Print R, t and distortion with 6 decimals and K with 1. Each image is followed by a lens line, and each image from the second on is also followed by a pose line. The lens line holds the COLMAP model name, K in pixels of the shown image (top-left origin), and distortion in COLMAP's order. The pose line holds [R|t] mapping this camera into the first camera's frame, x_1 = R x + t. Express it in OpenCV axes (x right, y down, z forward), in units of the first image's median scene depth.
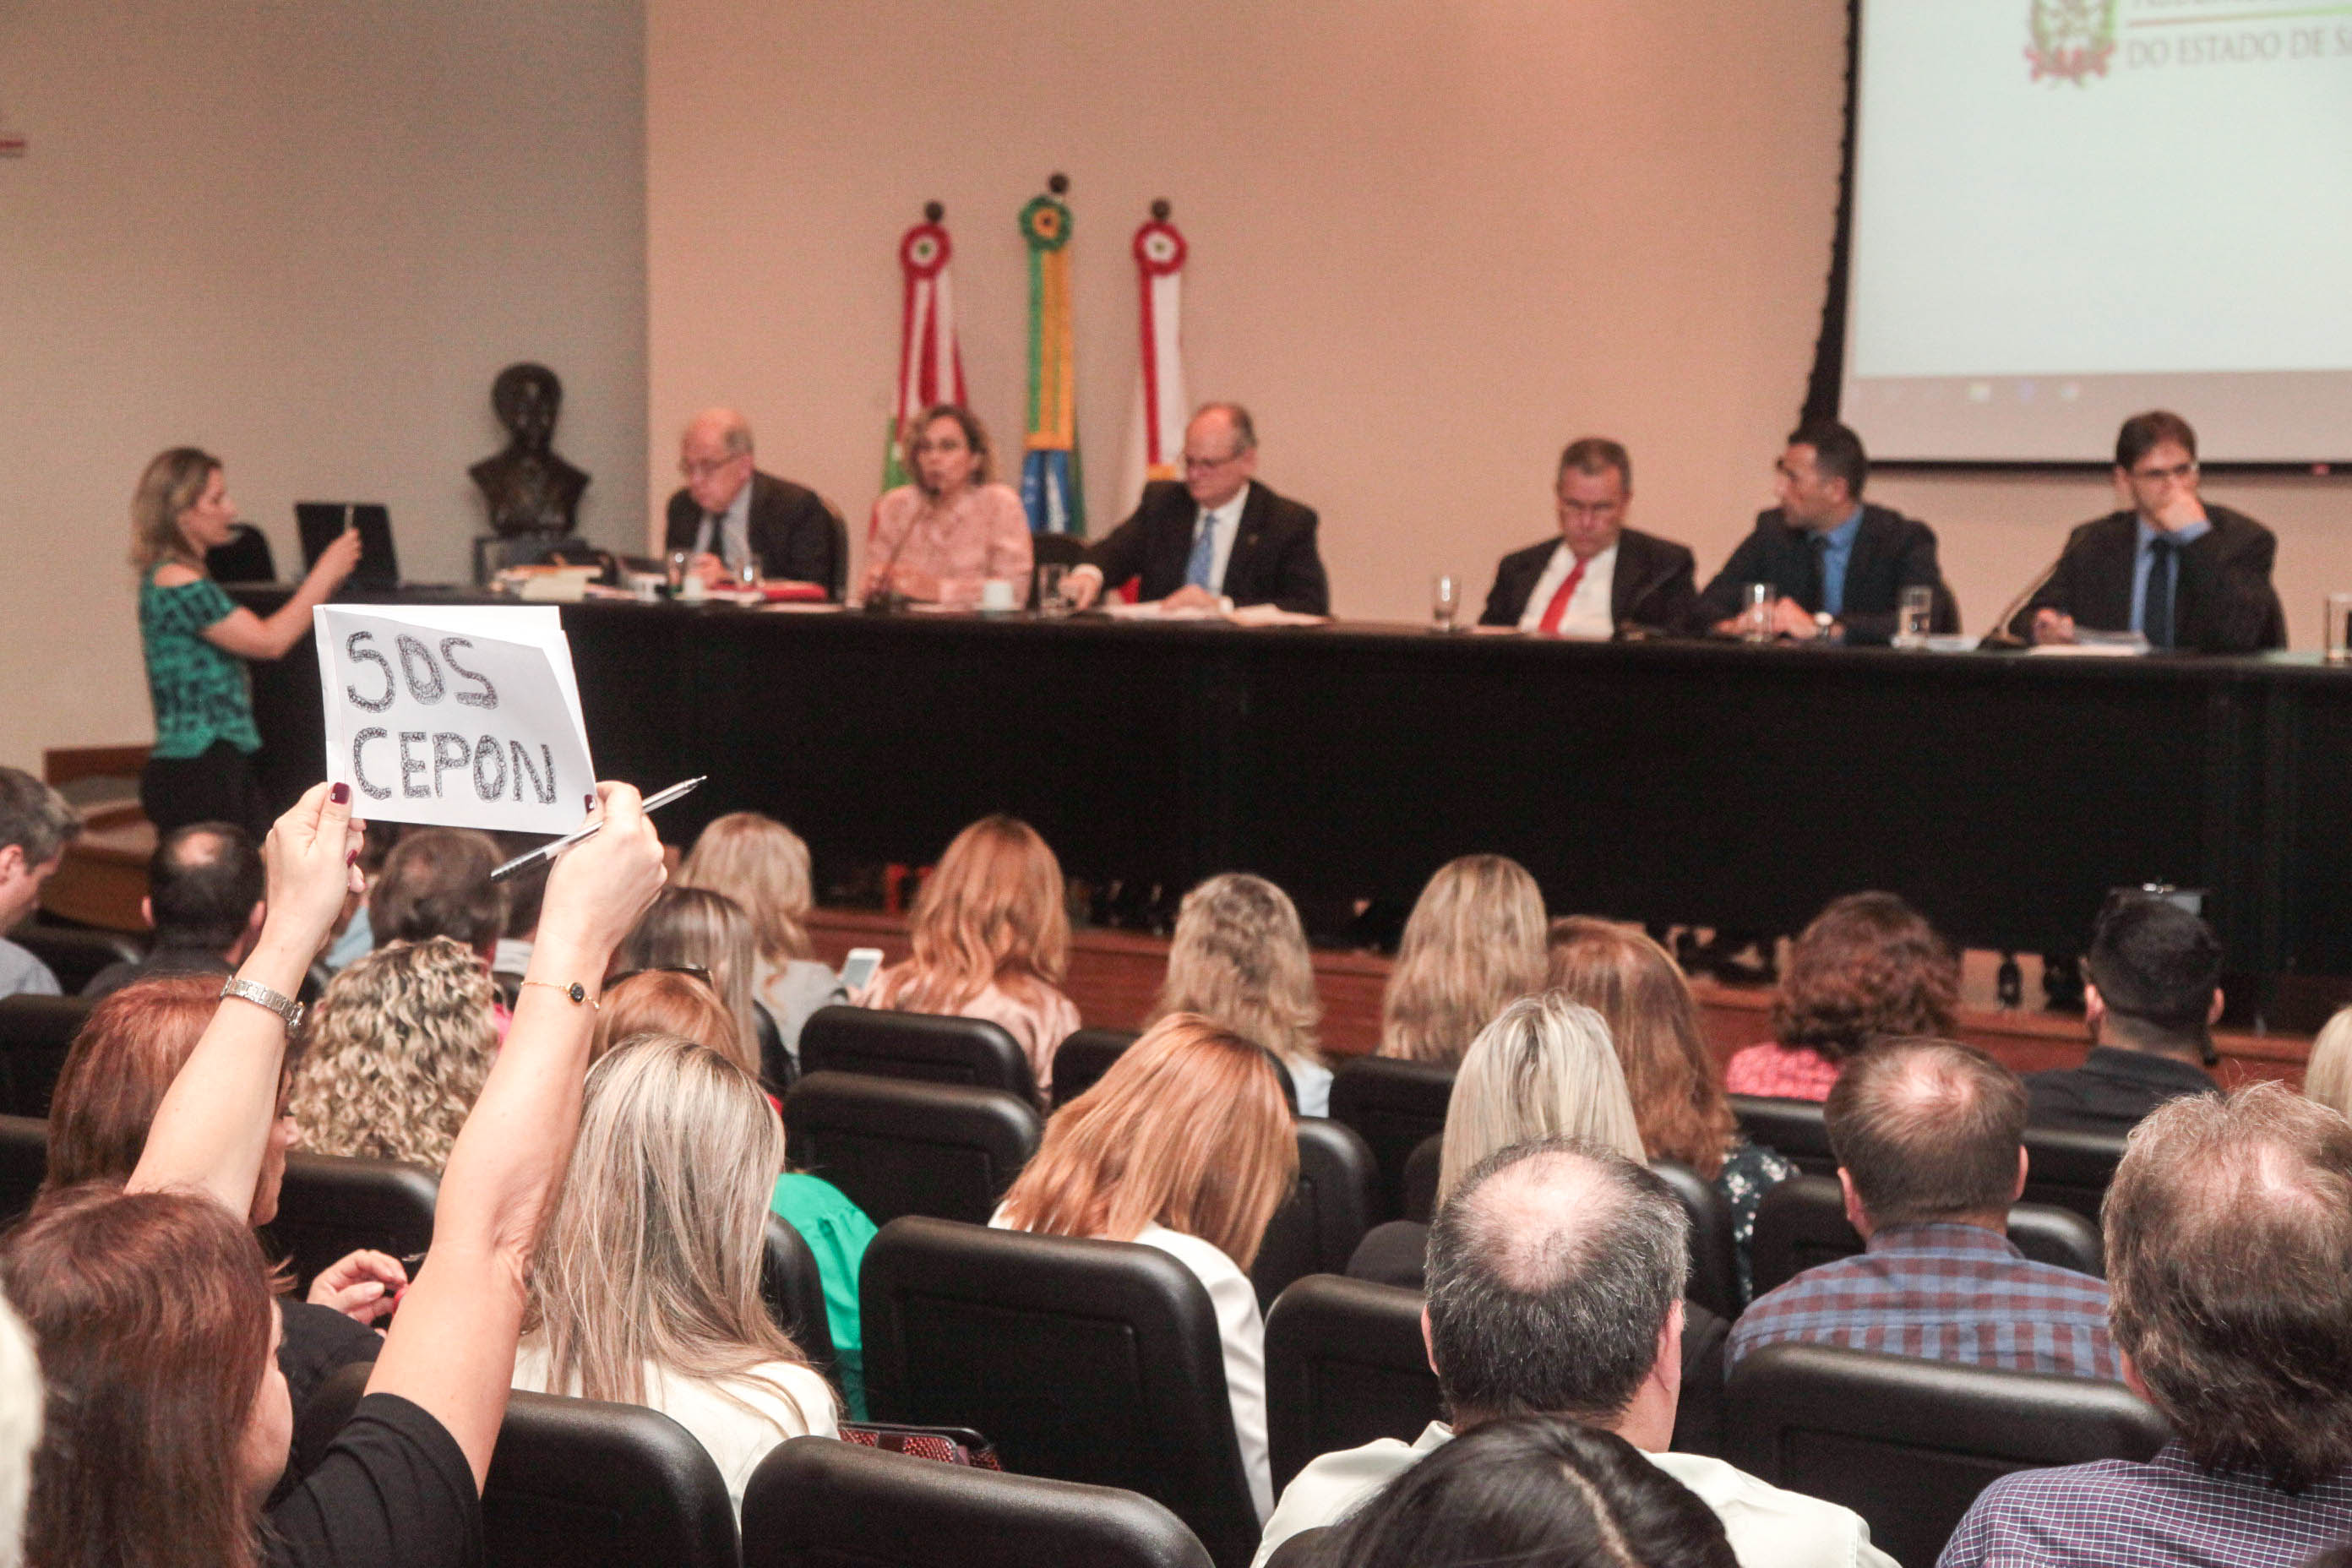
lens RADIAL K [[4478.8, 0, 1179.8], [0, 4478.8, 784.2], [0, 0, 1]] dist [-0.042904, 0.000000]
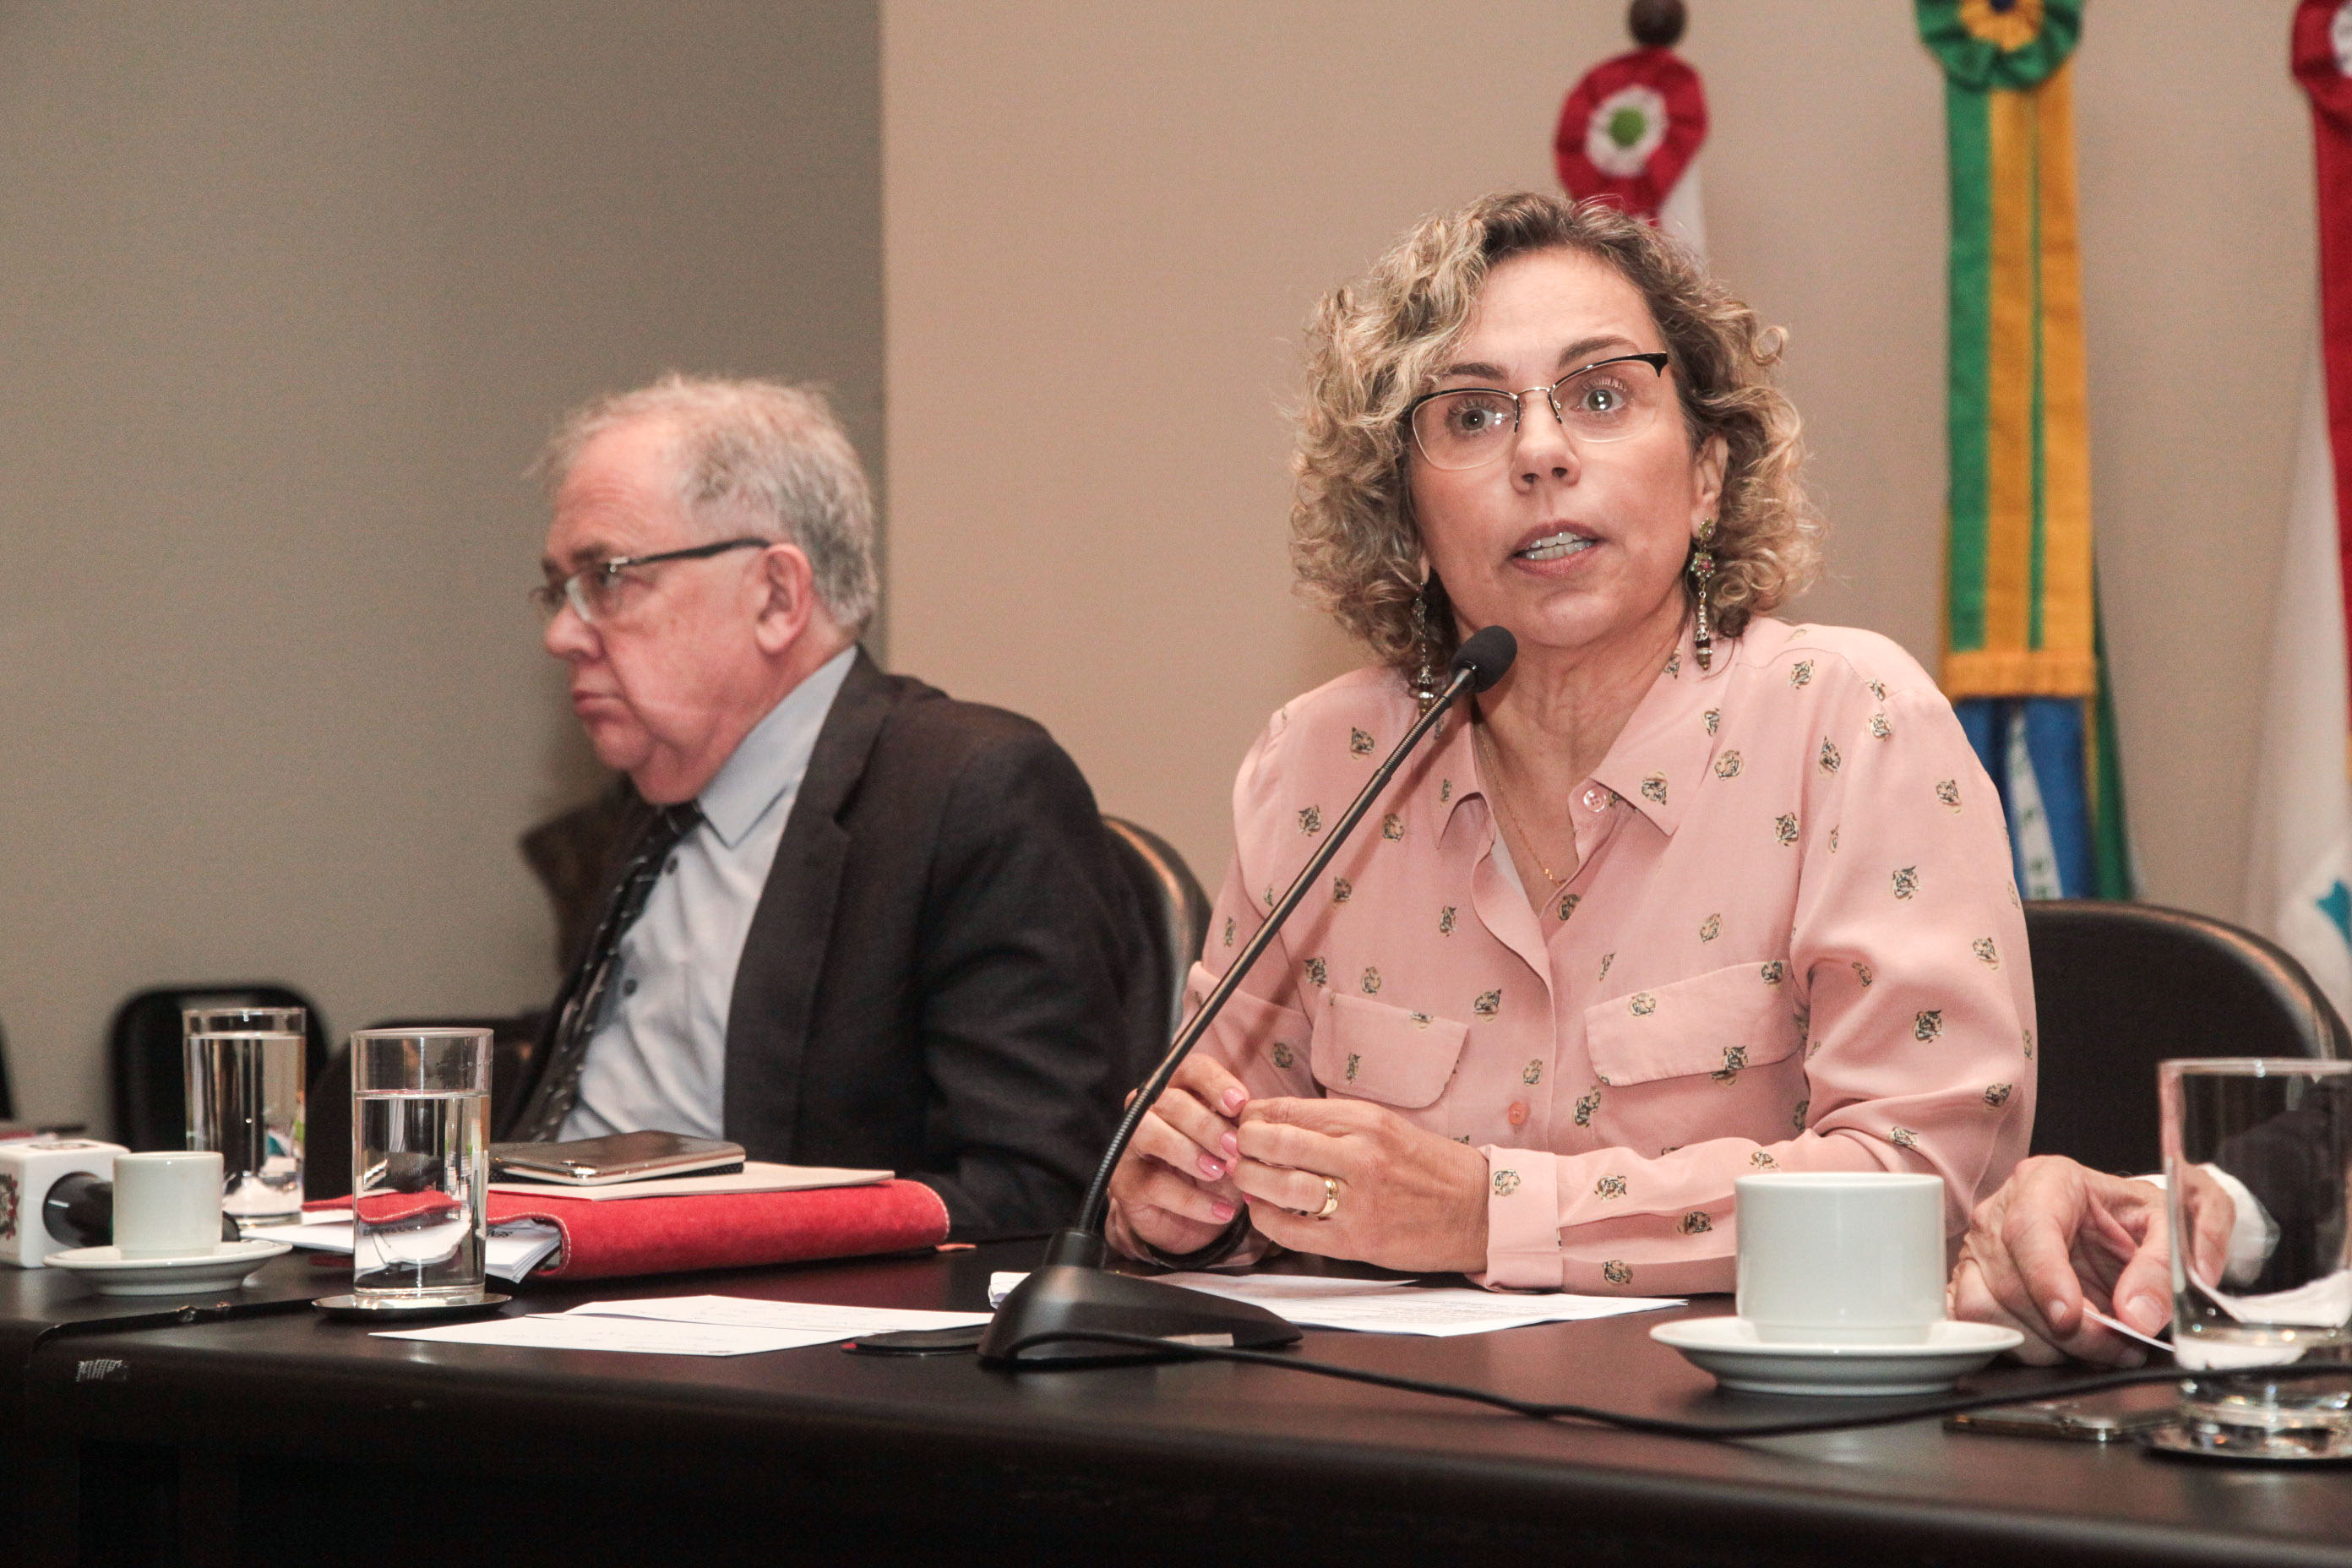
lens RADIAL K [[5317.9, 0, 1172.4], [0, 5317.9, 769.0], [0, 0, 1]] dist [0.635286, 0.000000]
pose [[0.984674, -0.031724, -0.171497, -0.022832], [0.014190, 0.994630, -0.102516, -0.030144], [0.173828, 0.098512, 0.979836, 0.607002]]
